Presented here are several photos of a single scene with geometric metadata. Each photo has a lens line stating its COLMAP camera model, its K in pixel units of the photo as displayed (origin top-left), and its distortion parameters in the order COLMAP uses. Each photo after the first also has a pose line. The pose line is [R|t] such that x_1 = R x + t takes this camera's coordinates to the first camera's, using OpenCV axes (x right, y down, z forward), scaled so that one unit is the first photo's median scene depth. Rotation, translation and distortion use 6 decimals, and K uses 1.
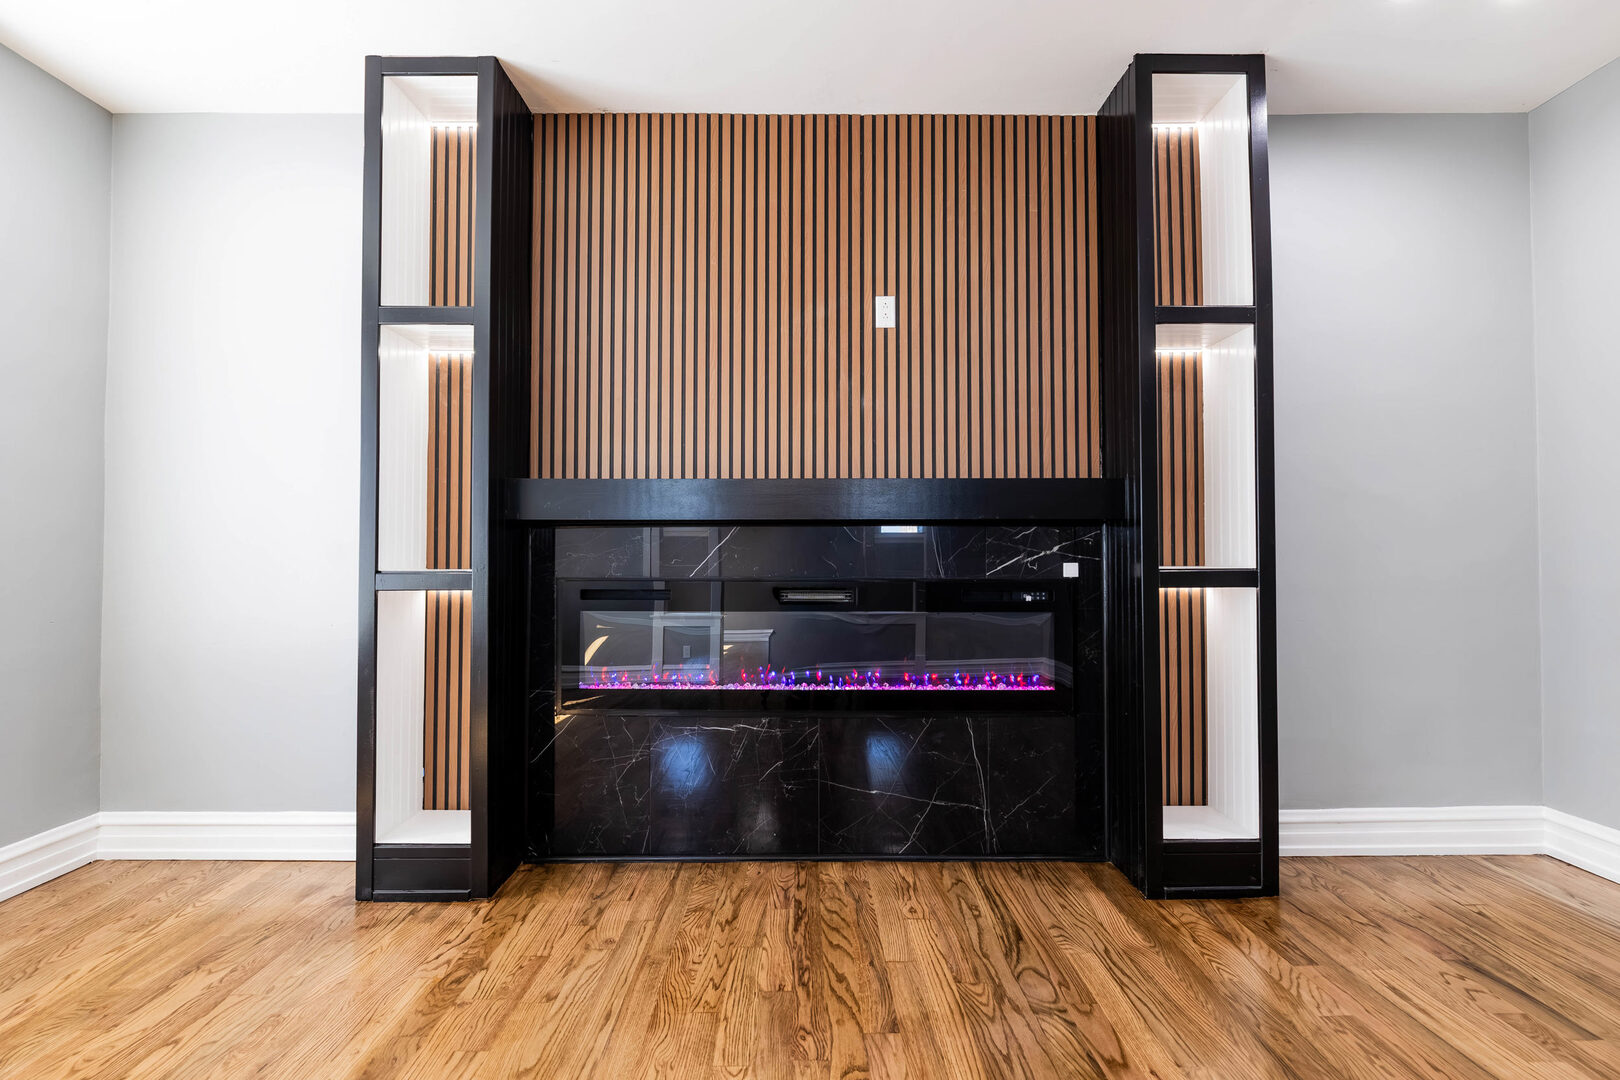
lens RADIAL K [[714.0, 0, 802.5], [0, 714.0, 539.0], [0, 0, 1]] dist [-0.004701, 0.000565]
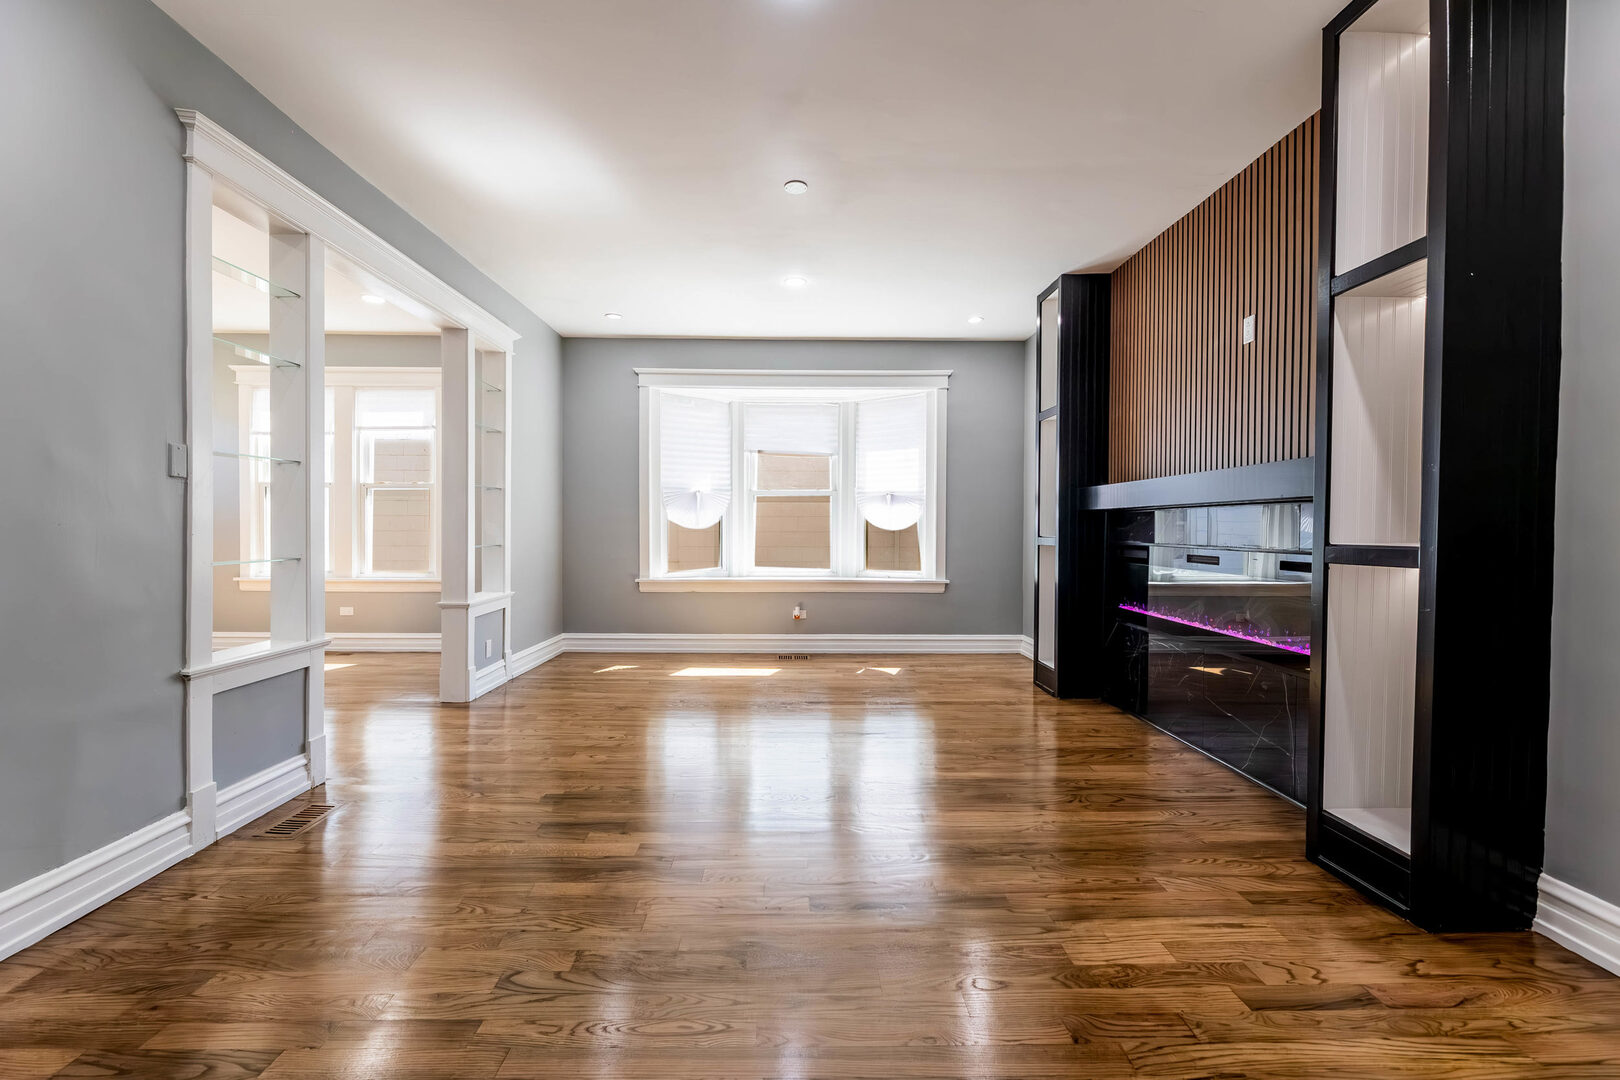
lens RADIAL K [[684.8, 0, 810.0], [0, 684.8, 540.0], [0, 0, 1]] dist [-0.000928, -0.000018]
pose [[0.023826, 0.019091, -0.999534, 1.428142], [0.017026, 0.999665, 0.019500, 0.004941], [0.999571, -0.017482, 0.023493, 0.247505]]
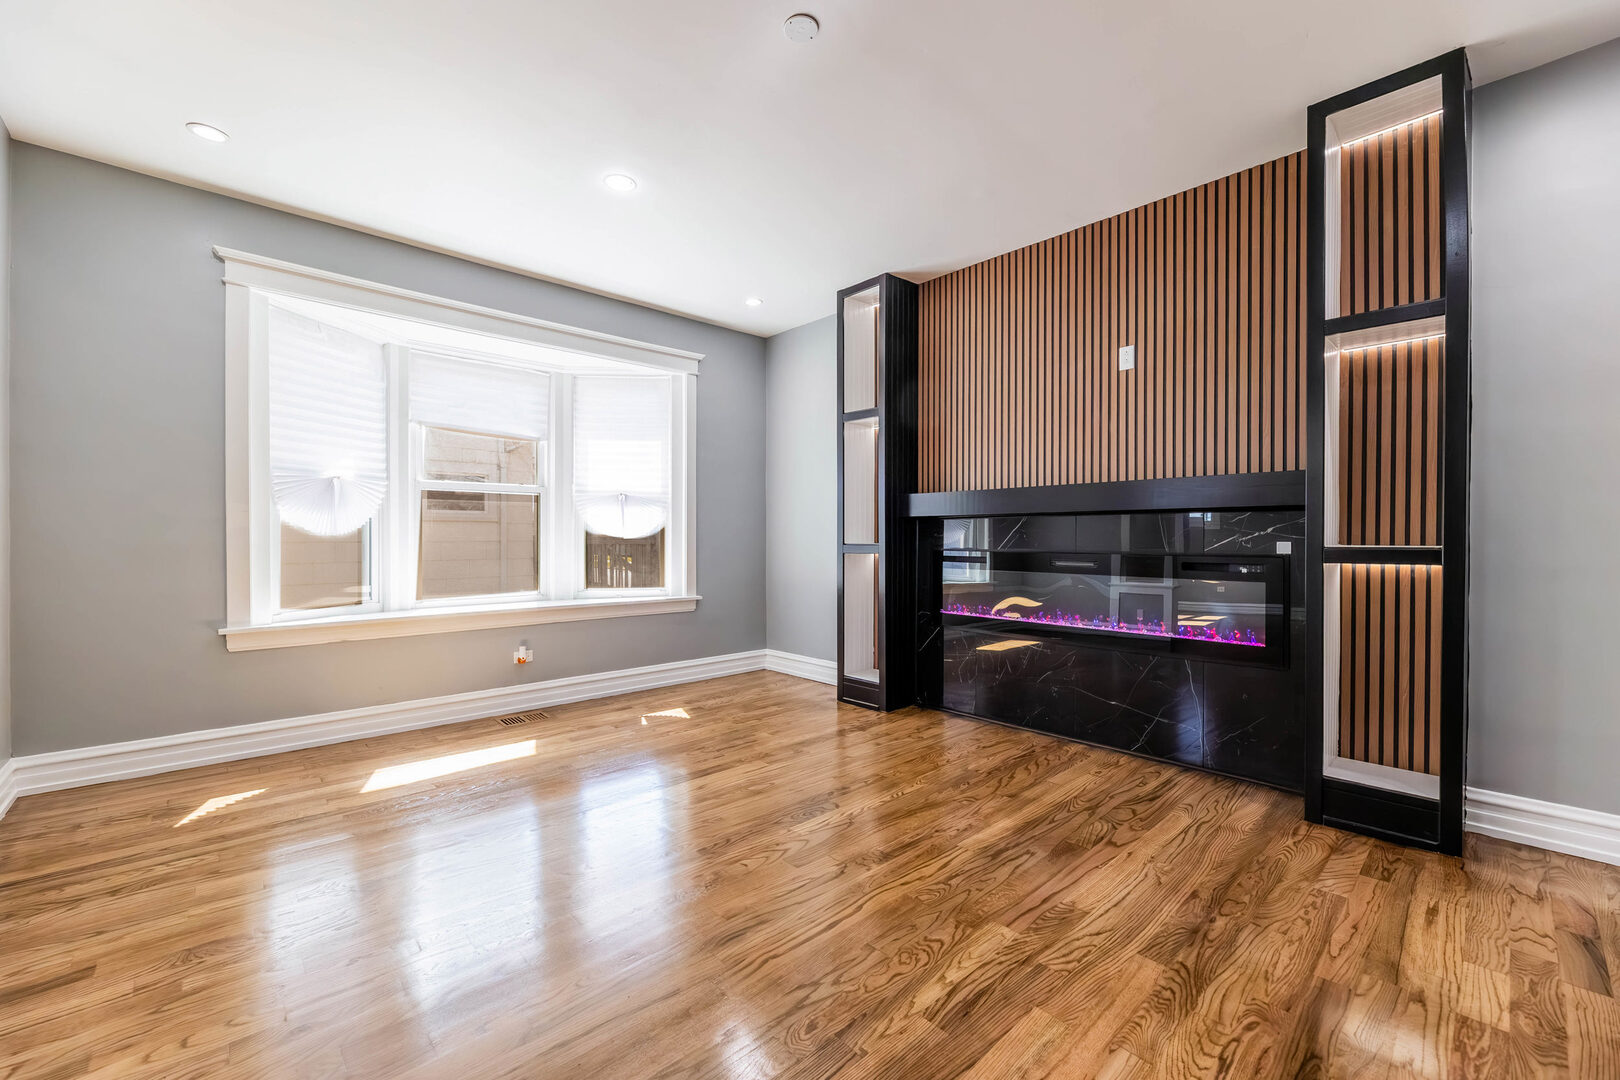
lens RADIAL K [[656.2, 0, 814.0], [0, 656.2, 540.3], [0, 0, 1]] dist [-0.002310, 0.000041]
pose [[0.682818, 0.003972, -0.730578, 0.705588], [0.014689, 0.999708, 0.019163, -0.001678], [0.730441, -0.023816, 0.682561, -0.343509]]
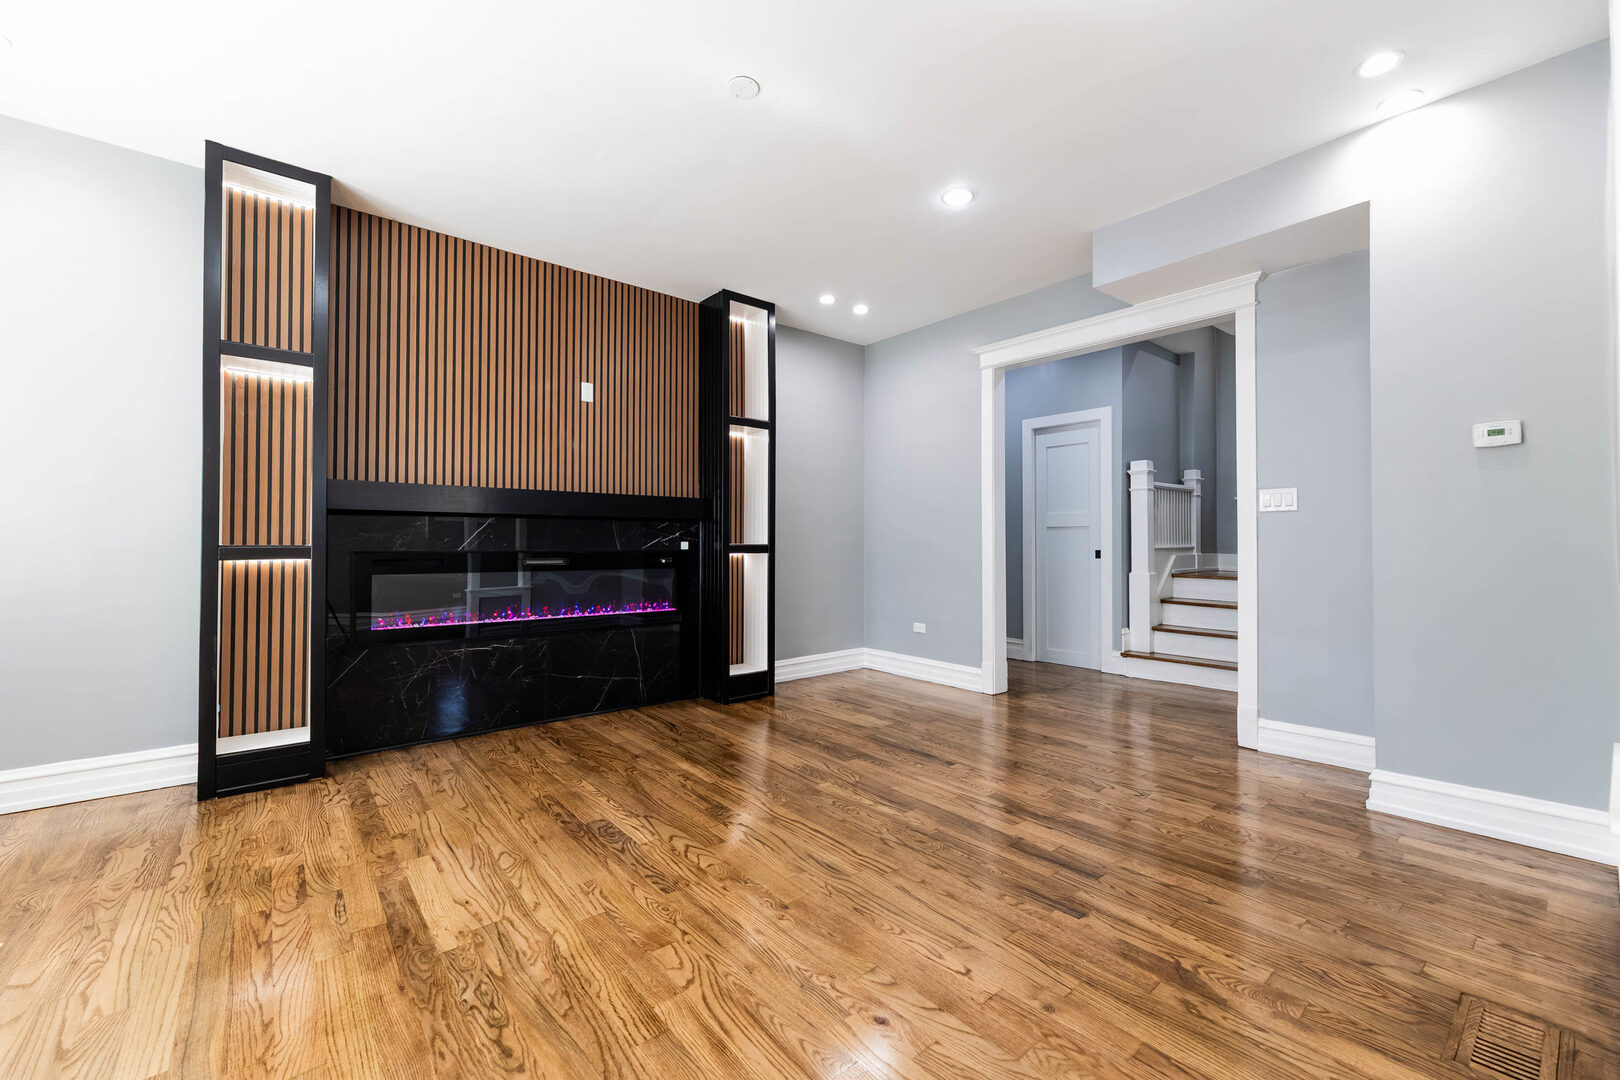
lens RADIAL K [[648.7, 0, 808.1], [0, 648.7, 534.7], [0, 0, 1]] dist [0.001979, 0.000270]
pose [[0.770724, 0.010488, 0.637083, -0.509377], [-0.016109, 0.999866, 0.003027, 0.004495], [-0.636965, -0.012596, 0.770789, -0.575975]]
